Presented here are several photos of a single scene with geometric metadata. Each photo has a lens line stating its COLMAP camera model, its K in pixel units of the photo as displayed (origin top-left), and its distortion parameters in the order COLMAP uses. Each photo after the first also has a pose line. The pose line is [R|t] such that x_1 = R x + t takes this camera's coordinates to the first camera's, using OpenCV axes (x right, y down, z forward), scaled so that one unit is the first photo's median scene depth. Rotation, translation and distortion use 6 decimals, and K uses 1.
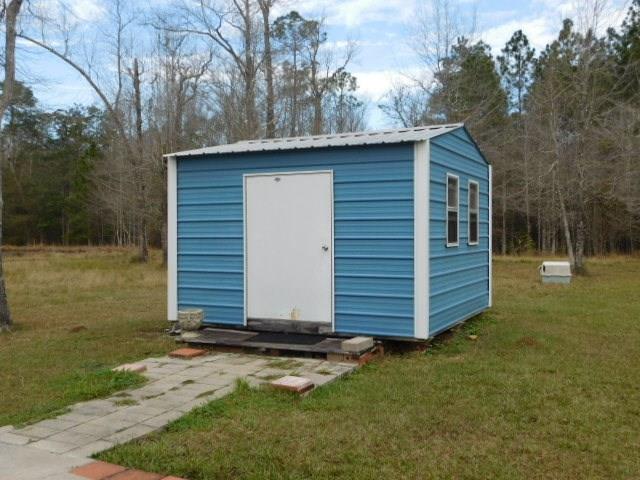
lens RADIAL K [[666.7, 0, 320.0], [0, 666.7, 240.0], [0, 0, 1]] dist [-0.005624, -0.003294]
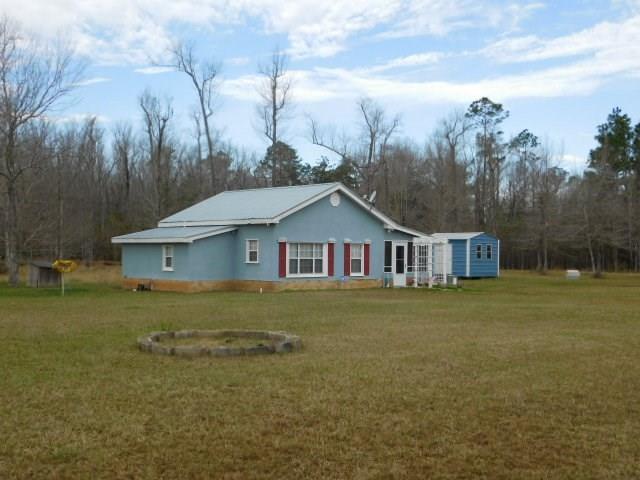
lens RADIAL K [[740.3, 0, 320.0], [0, 740.3, 240.0], [0, 0, 1]] dist [-0.014462, -0.024452]
pose [[0.955141, 0.001907, -0.296145, 0.089191], [-0.011608, 0.999452, -0.031003, 0.005986], [0.295924, 0.033050, 0.954640, -0.558844]]
